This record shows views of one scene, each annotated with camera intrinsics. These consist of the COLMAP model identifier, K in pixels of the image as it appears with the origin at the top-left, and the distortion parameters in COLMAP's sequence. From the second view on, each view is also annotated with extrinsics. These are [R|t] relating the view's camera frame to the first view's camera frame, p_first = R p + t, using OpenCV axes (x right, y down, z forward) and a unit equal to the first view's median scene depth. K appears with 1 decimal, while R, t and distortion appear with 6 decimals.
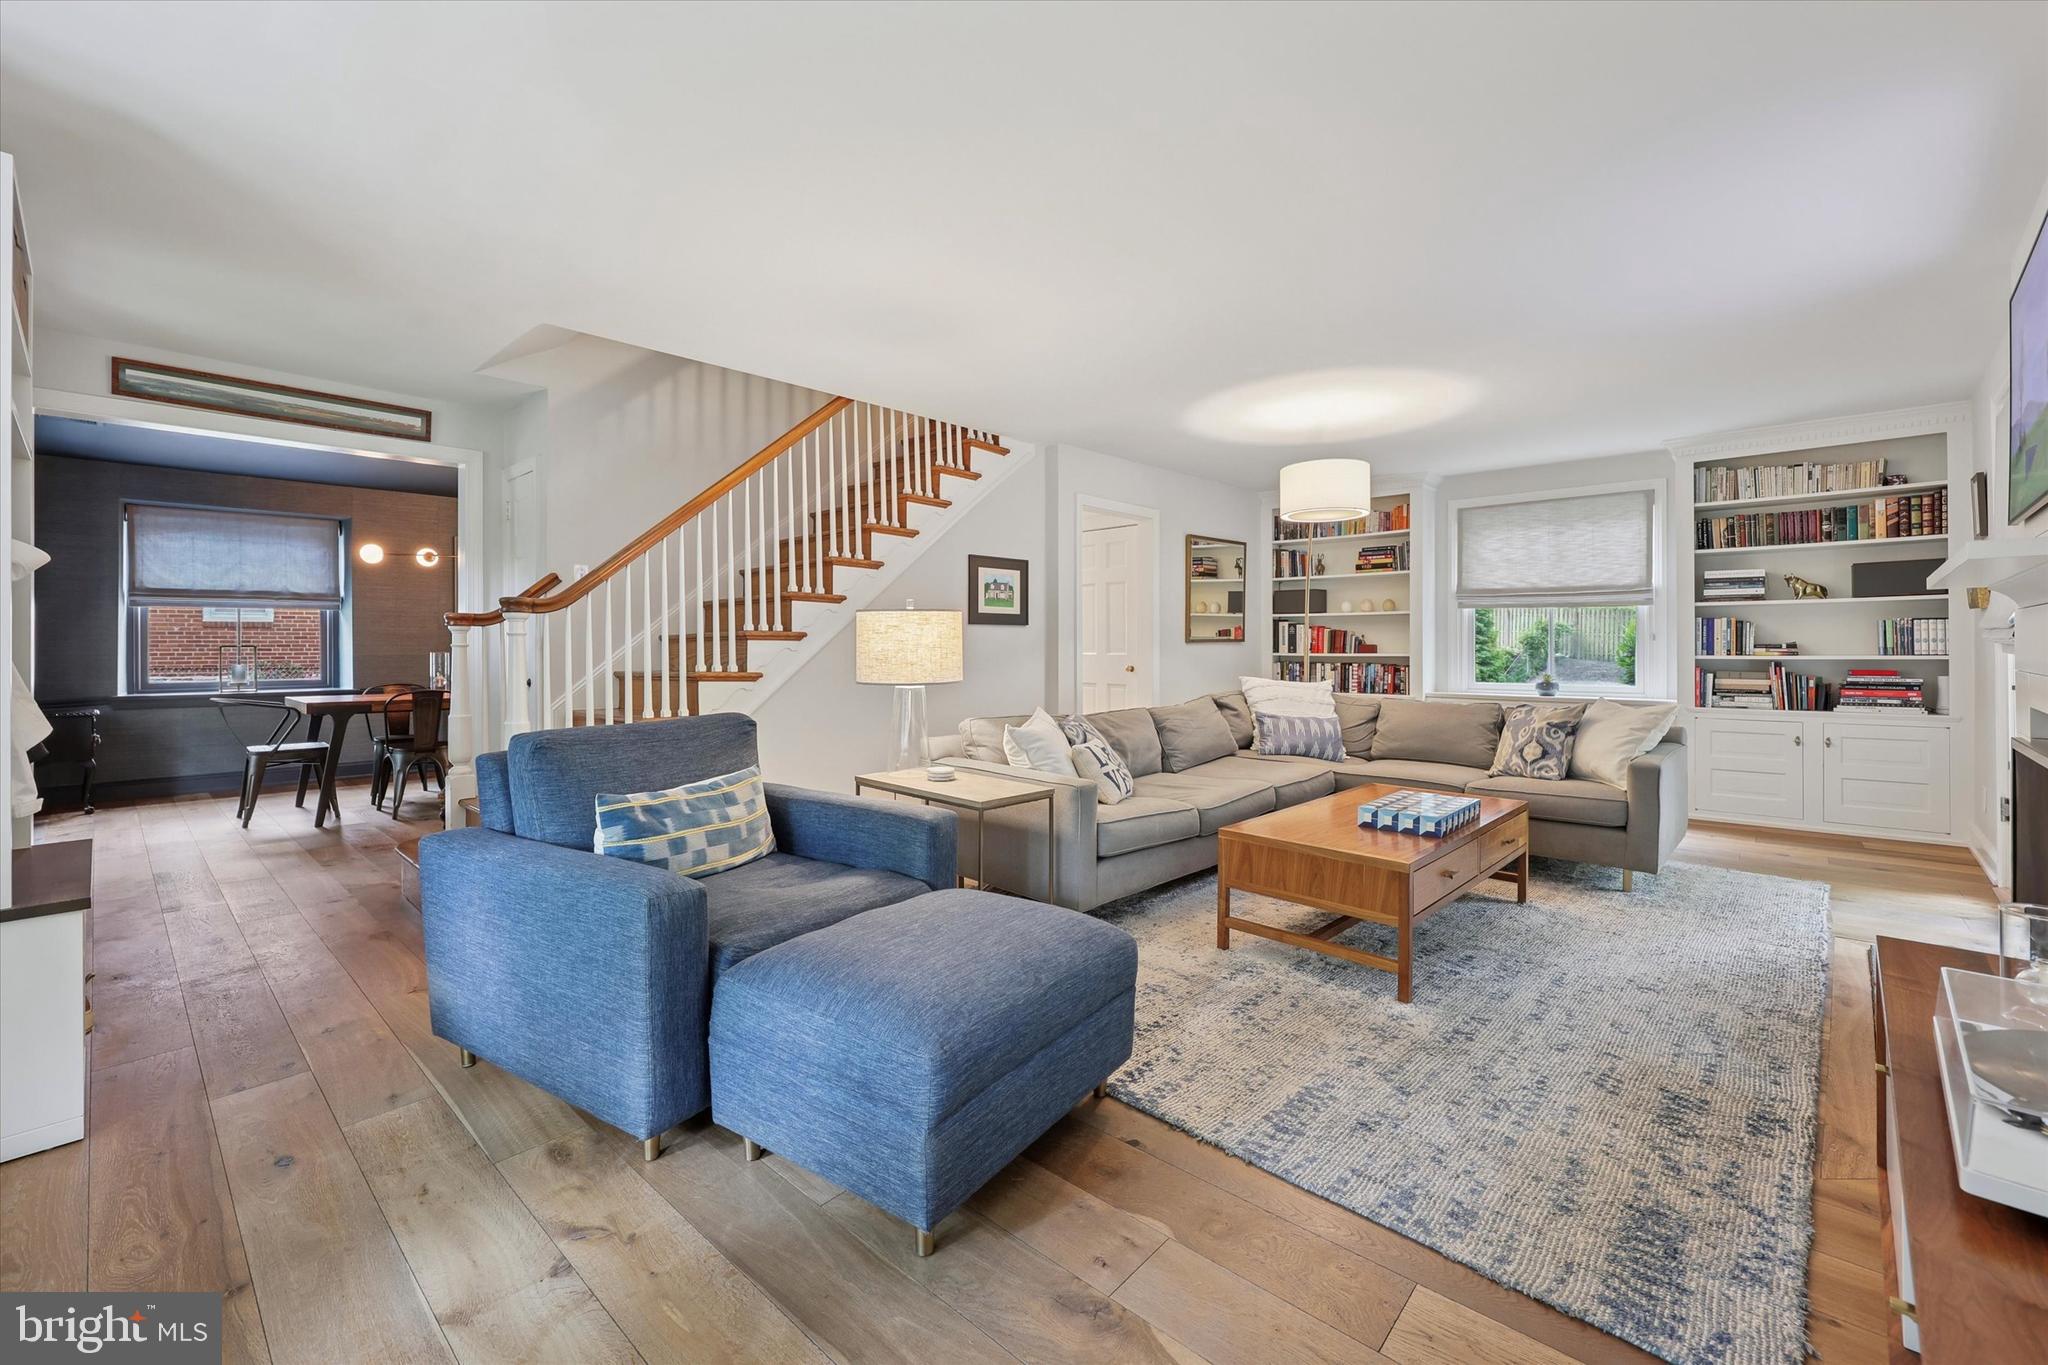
lens RADIAL K [[844.6, 0, 1021.3], [0, 844.6, 655.4], [0, 0, 1]] dist [-0.000786, -0.000039]
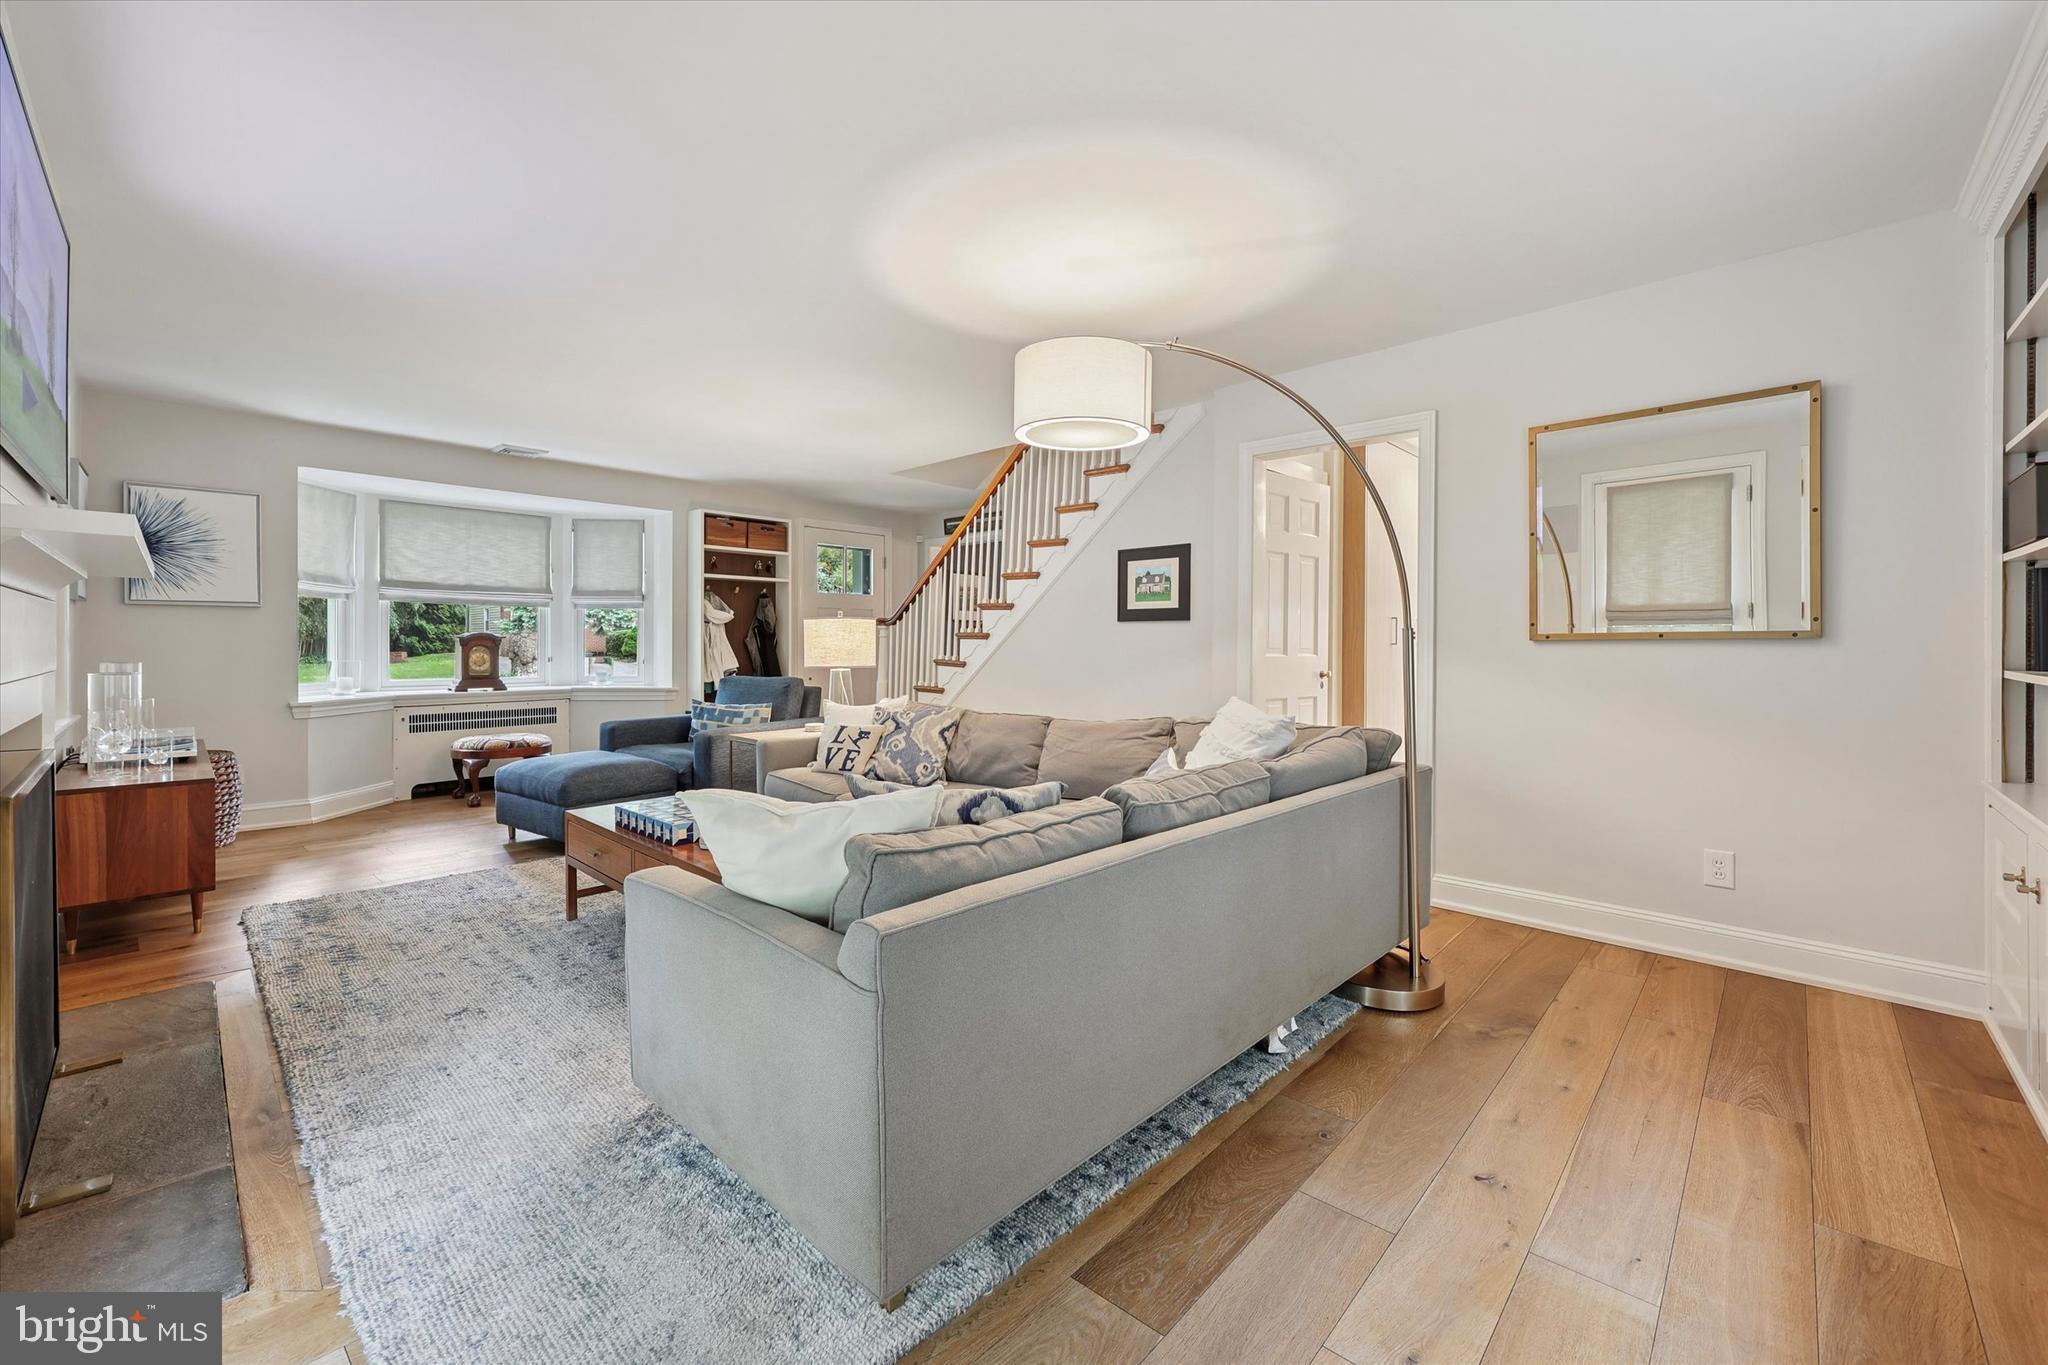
lens RADIAL K [[844.6, 0, 1021.3], [0, 844.6, 655.4], [0, 0, 1]] dist [-0.000786, -0.000039]
pose [[-0.004863, 0.025853, -0.999654, 0.862799], [-0.015322, 0.999546, 0.025925, -0.020166], [0.999871, 0.015443, -0.004465, 0.839559]]
